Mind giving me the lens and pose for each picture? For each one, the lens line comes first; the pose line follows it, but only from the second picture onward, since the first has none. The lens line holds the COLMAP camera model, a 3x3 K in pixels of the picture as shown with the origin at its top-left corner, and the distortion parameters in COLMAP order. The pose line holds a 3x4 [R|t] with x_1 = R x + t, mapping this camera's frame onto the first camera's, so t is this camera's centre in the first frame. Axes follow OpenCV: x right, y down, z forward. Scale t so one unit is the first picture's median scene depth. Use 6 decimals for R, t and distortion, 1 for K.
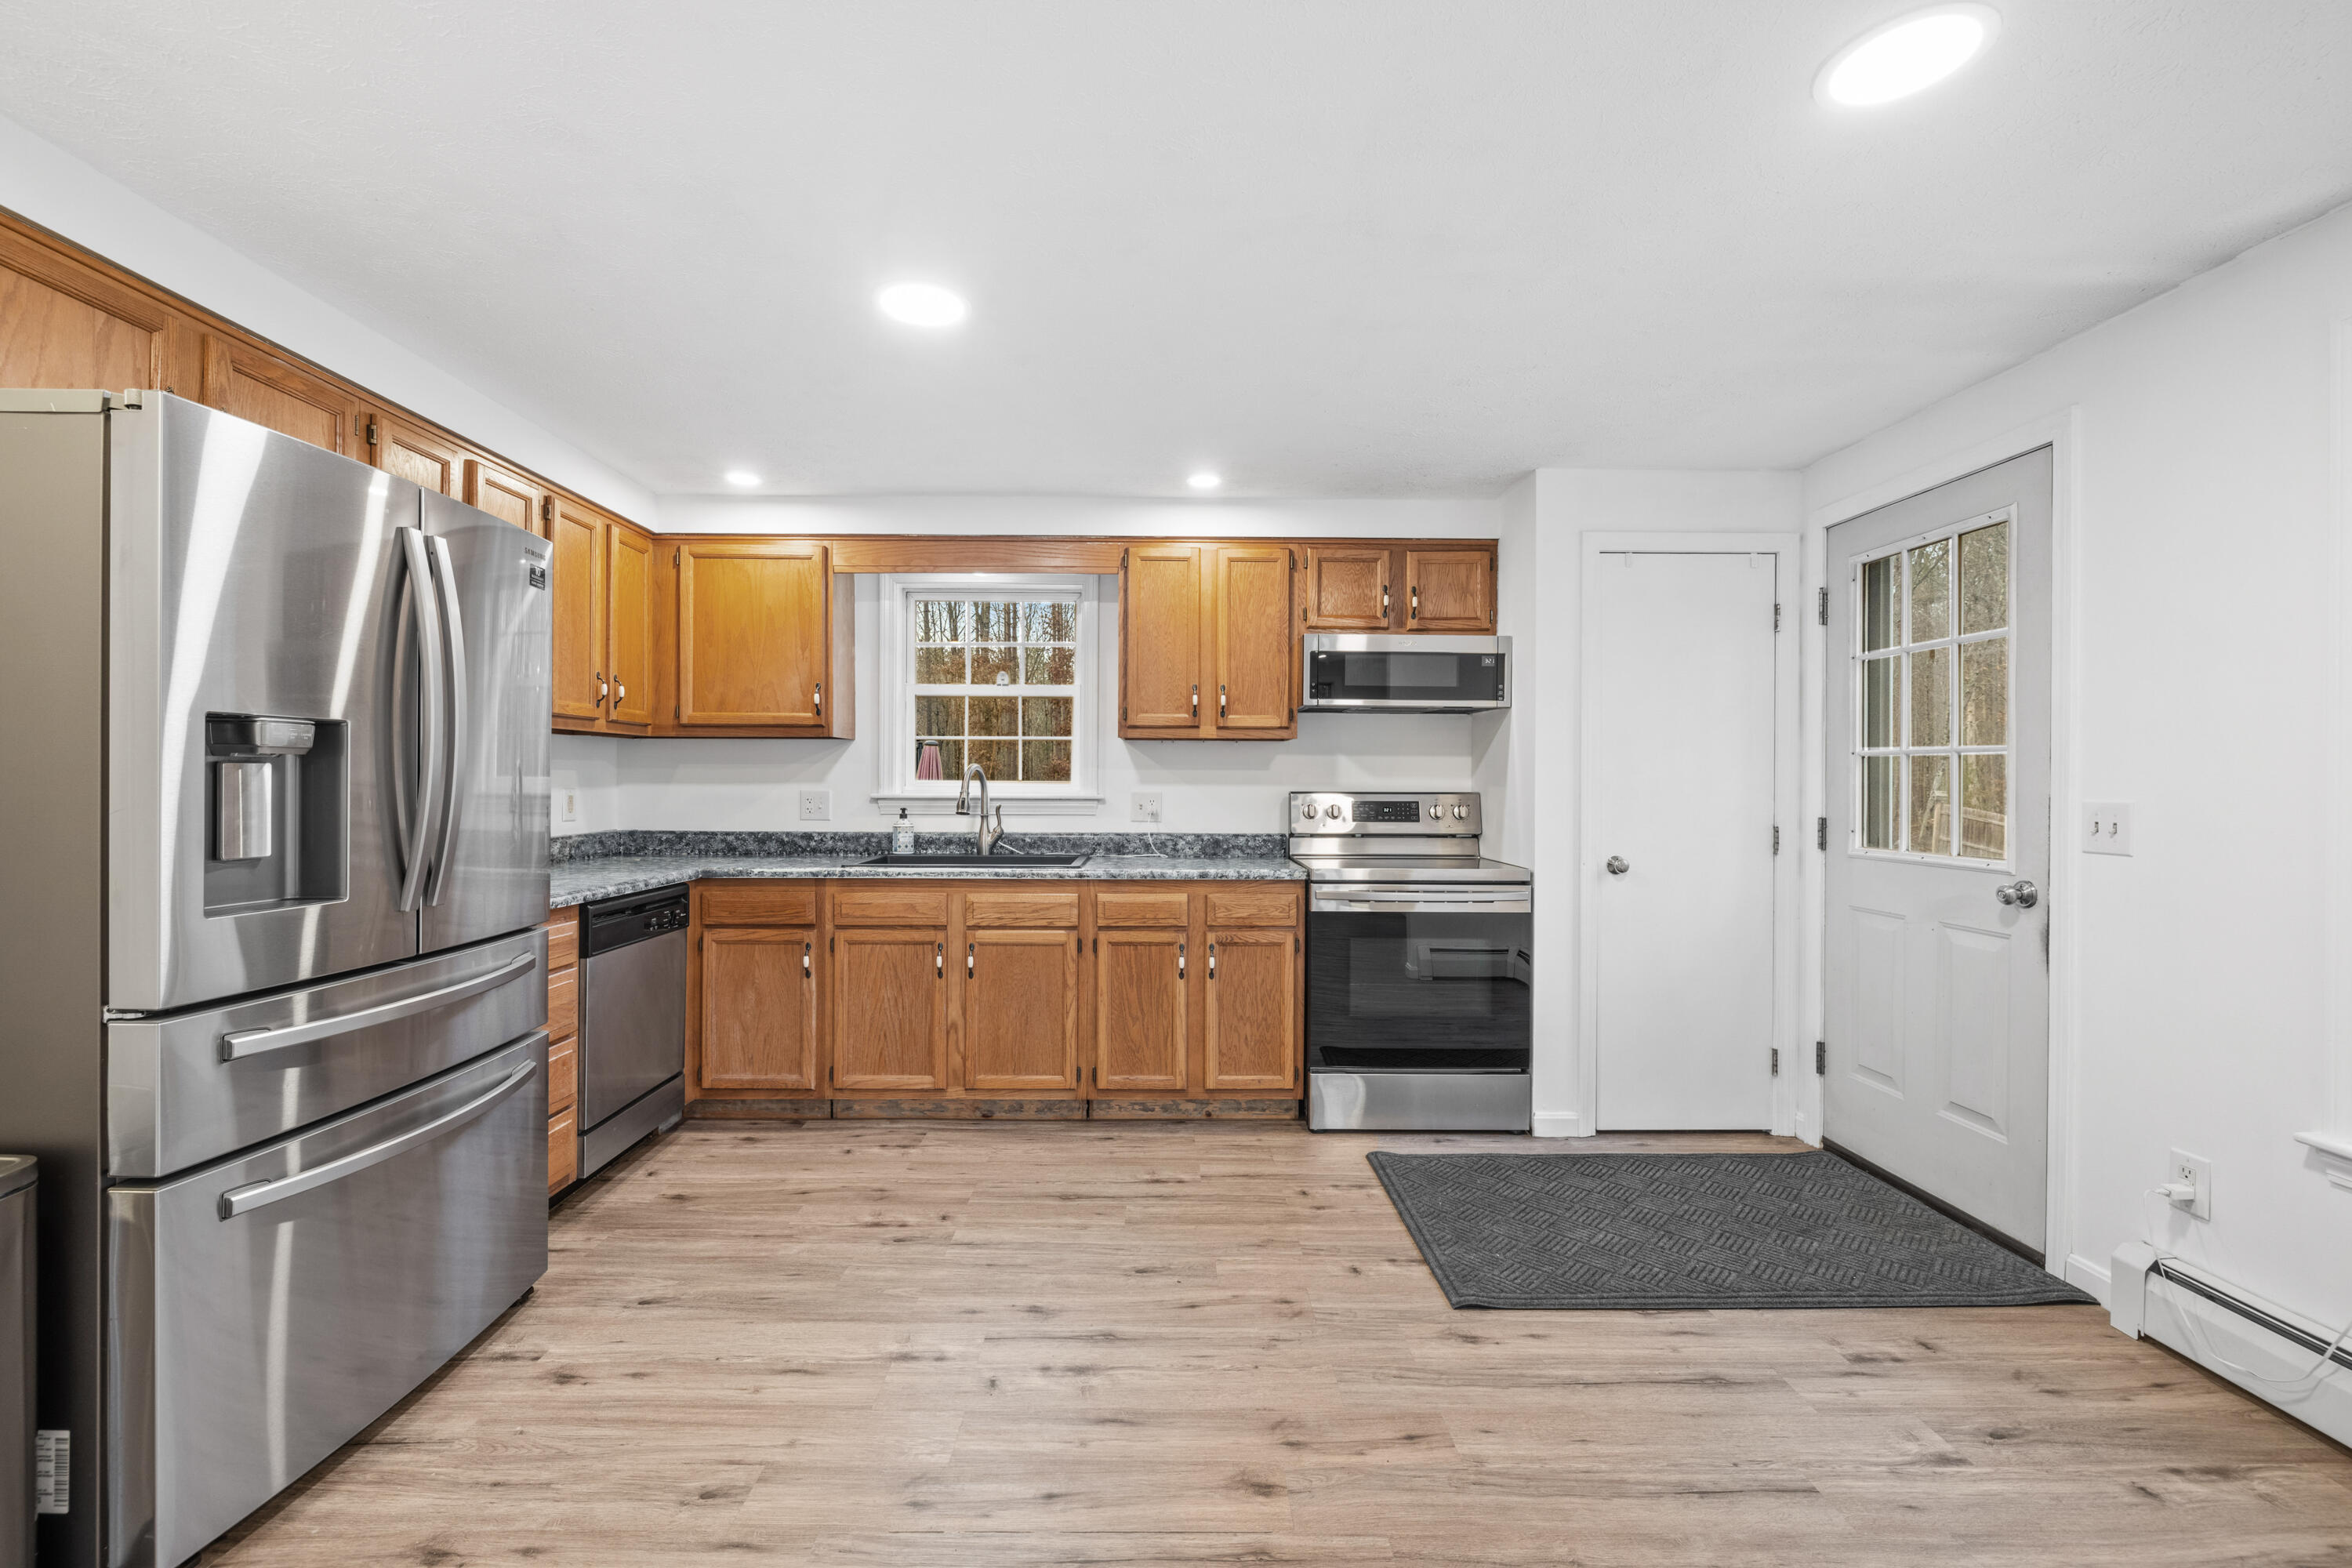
lens RADIAL K [[975.5, 0, 1171.3], [0, 975.5, 784.6], [0, 0, 1]] dist [-0.000913, -0.000437]
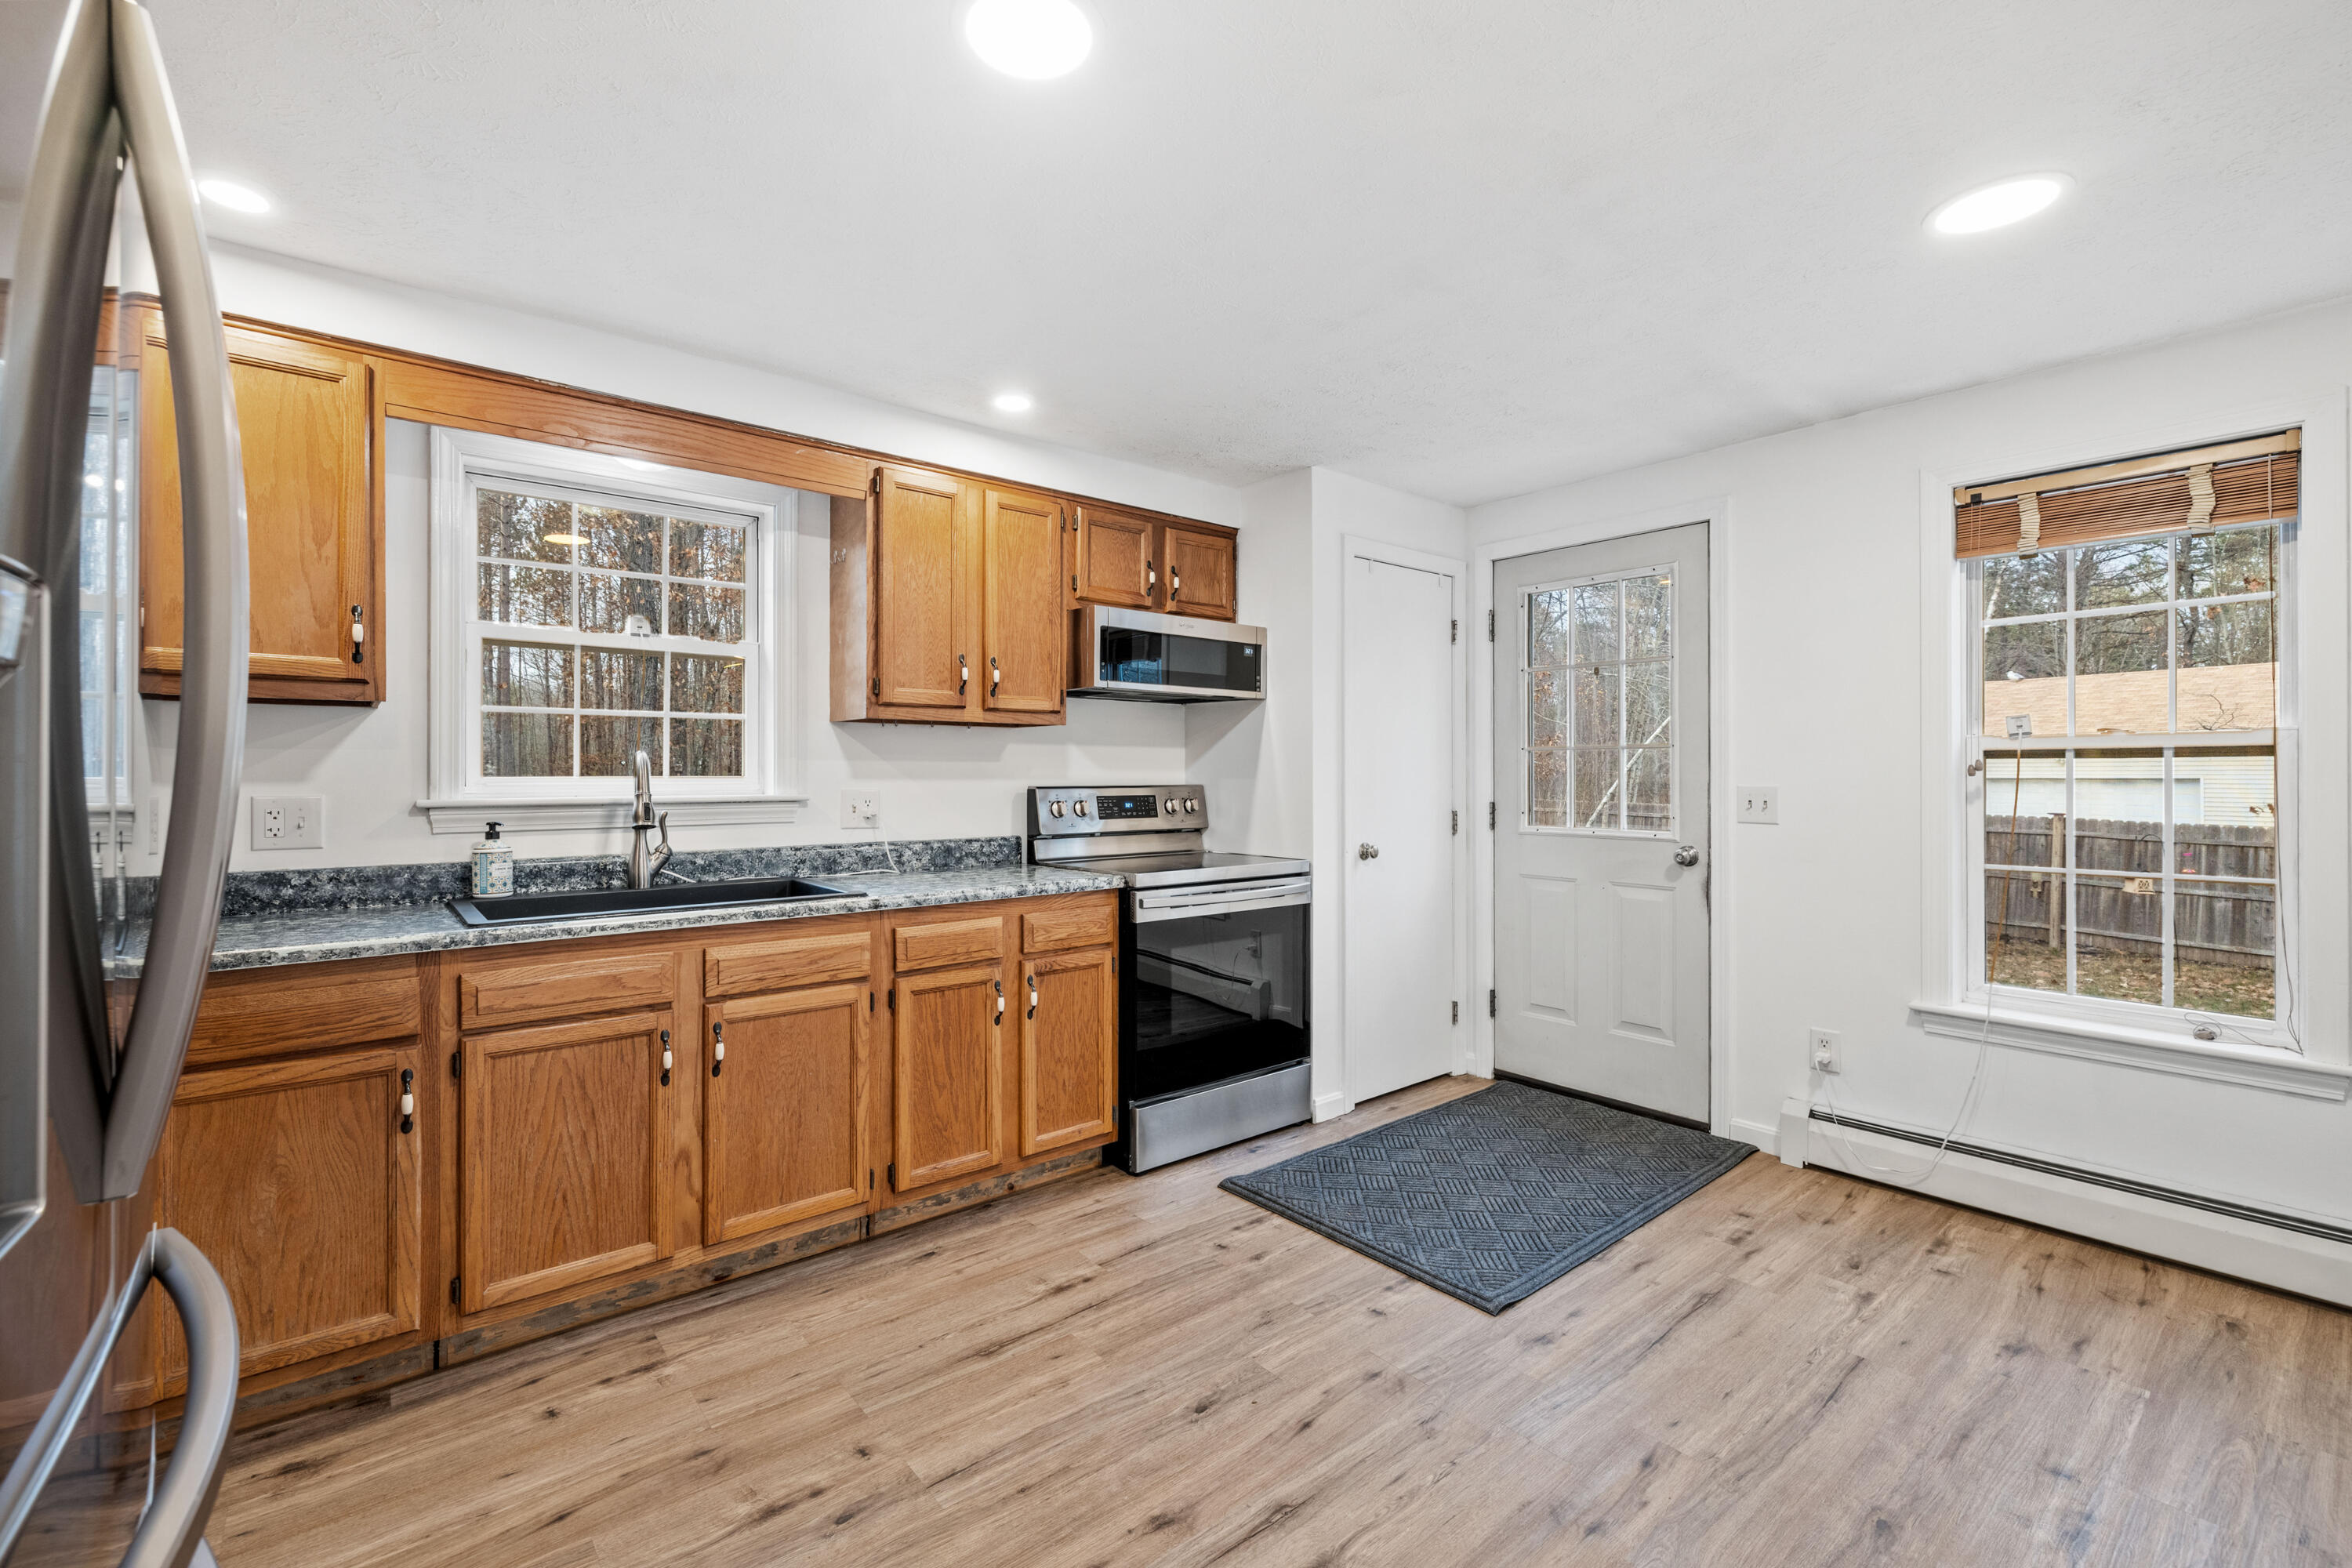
lens RADIAL K [[992.8, 0, 1173.3], [0, 992.8, 770.9], [0, 0, 1]] dist [-0.001949, 0.000391]
pose [[0.780462, -0.003829, 0.625192, -0.381374], [0.007348, 0.999968, -0.003050, -0.003543], [-0.625161, 0.006974, 0.780465, 0.280353]]
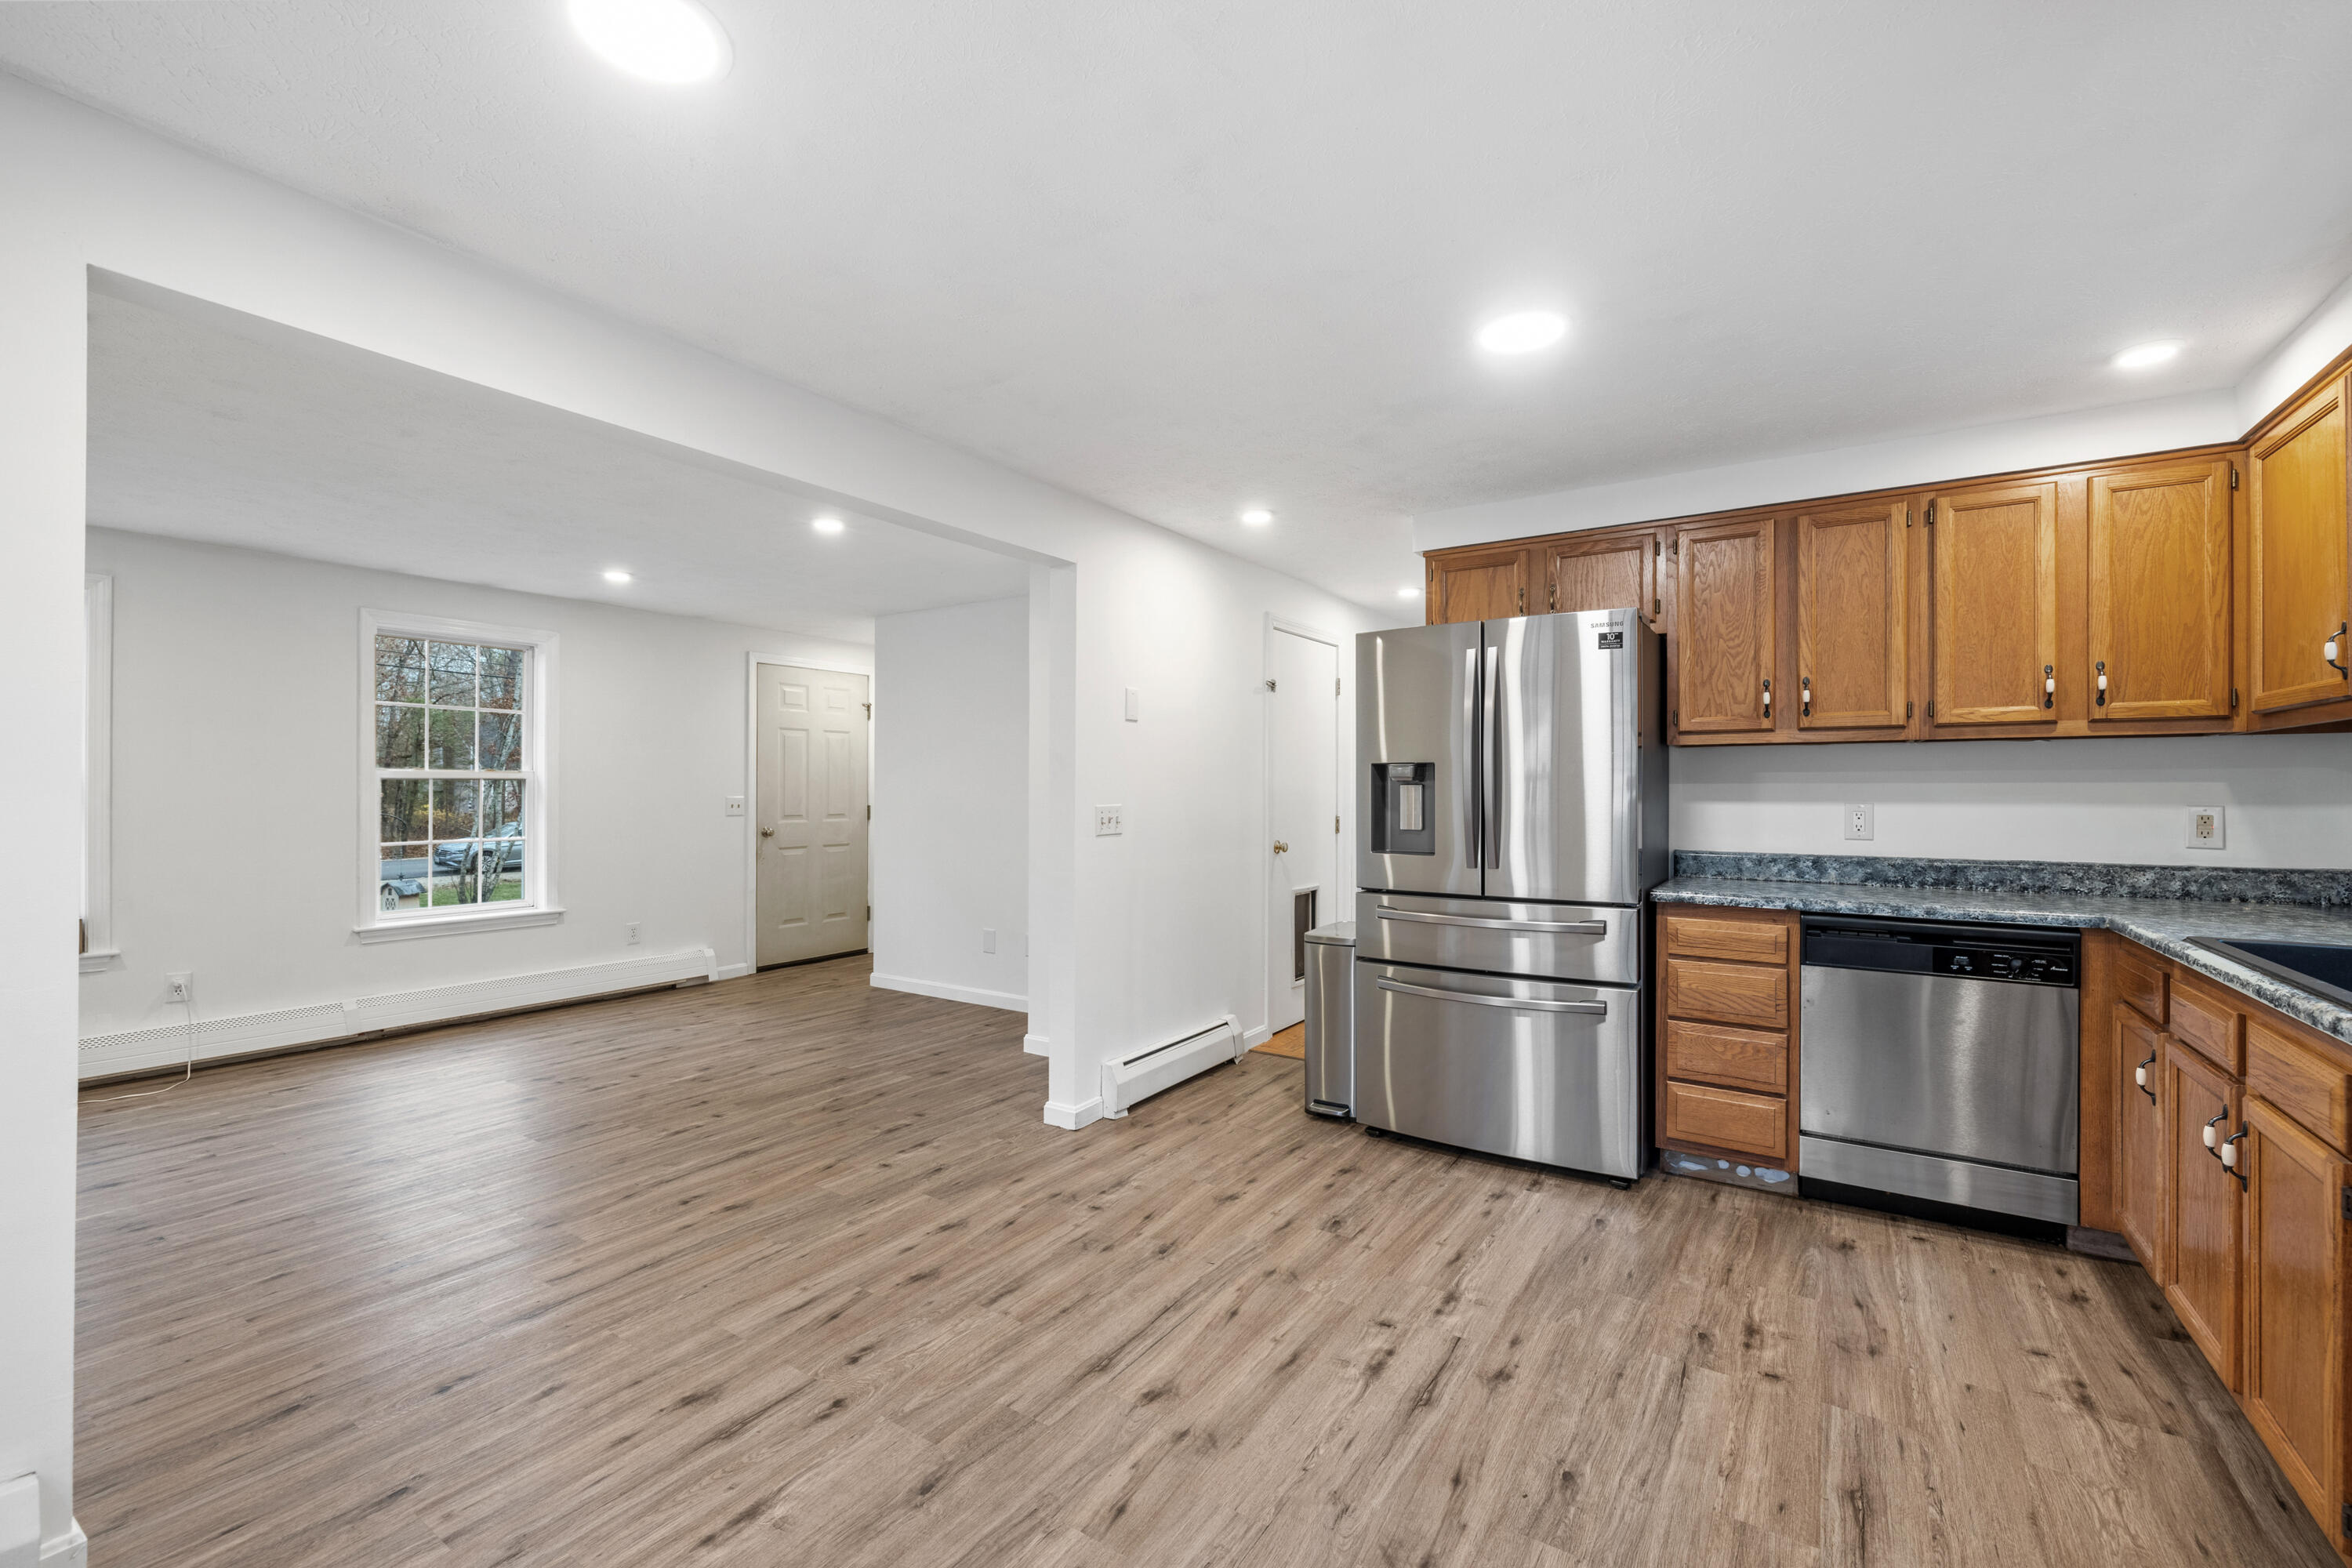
lens RADIAL K [[991.0, 0, 1162.9], [0, 991.0, 784.5], [0, 0, 1]] dist [0.001202, -0.000434]
pose [[-0.567427, -0.008095, -0.823384, 0.528518], [-0.006248, 0.999965, -0.005525, -0.004170], [0.823400, 0.002010, -0.567458, 0.827863]]
